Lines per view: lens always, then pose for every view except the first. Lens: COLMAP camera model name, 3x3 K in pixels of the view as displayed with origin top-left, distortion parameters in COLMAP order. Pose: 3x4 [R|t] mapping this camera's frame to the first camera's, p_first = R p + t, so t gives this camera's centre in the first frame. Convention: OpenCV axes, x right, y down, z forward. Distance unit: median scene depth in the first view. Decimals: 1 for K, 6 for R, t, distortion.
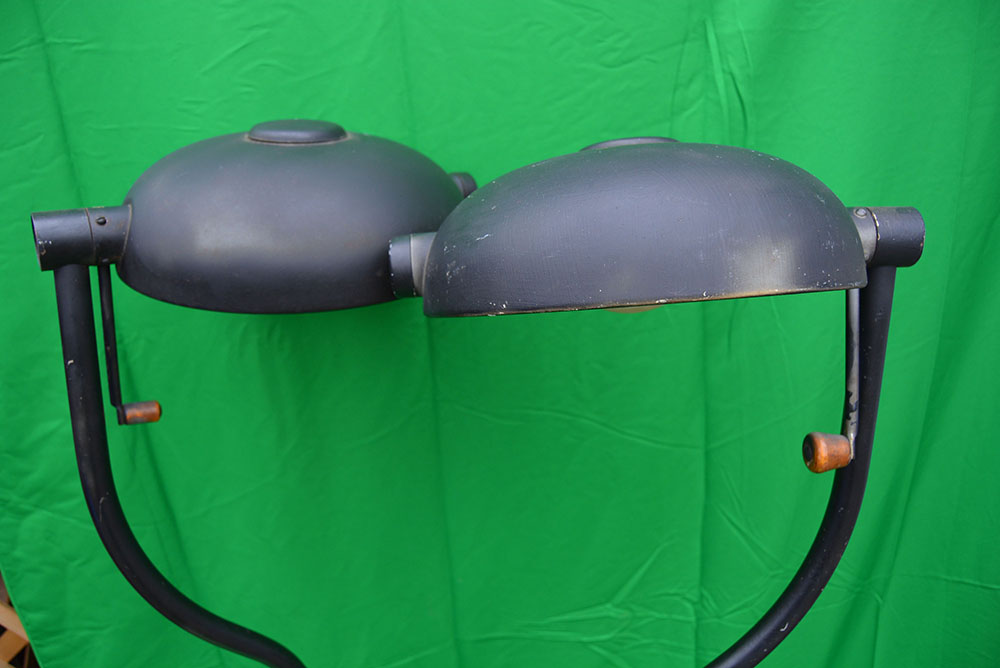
lens RADIAL K [[813.8, 0, 500.0], [0, 813.8, 334.0], [0, 0, 1]] dist [-0.162429, 0.122908]
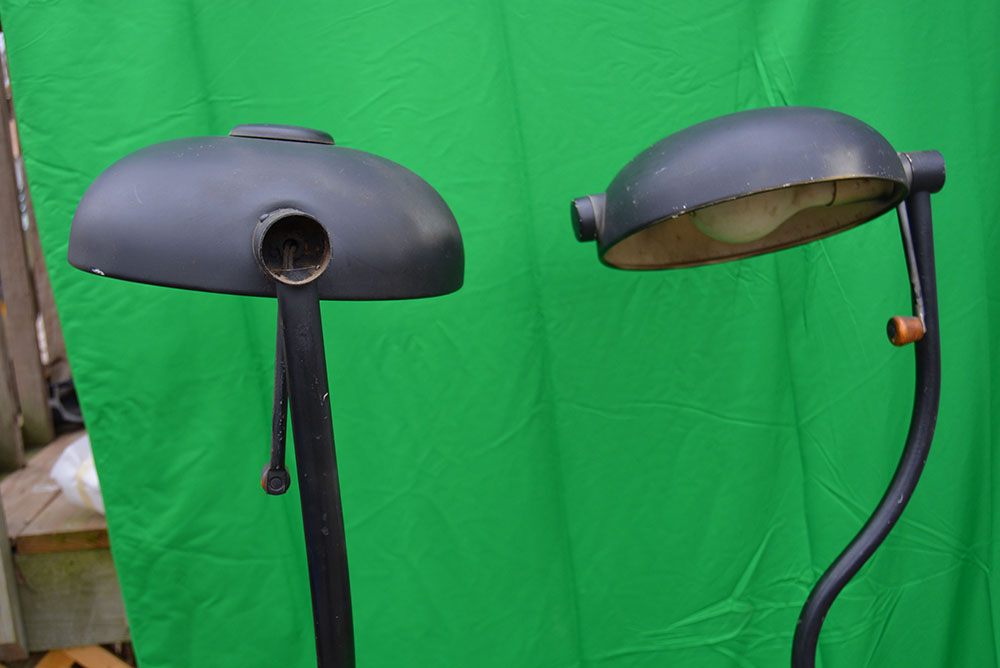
lens RADIAL K [[1155.0, 0, 500.0], [0, 1155.0, 334.0], [0, 0, 1]] dist [-0.223581, 0.555865]
pose [[0.992480, -0.086290, 0.086814, -0.327483], [0.102985, 0.971998, -0.211221, 0.370181], [-0.066156, 0.218574, 0.973575, -0.616175]]
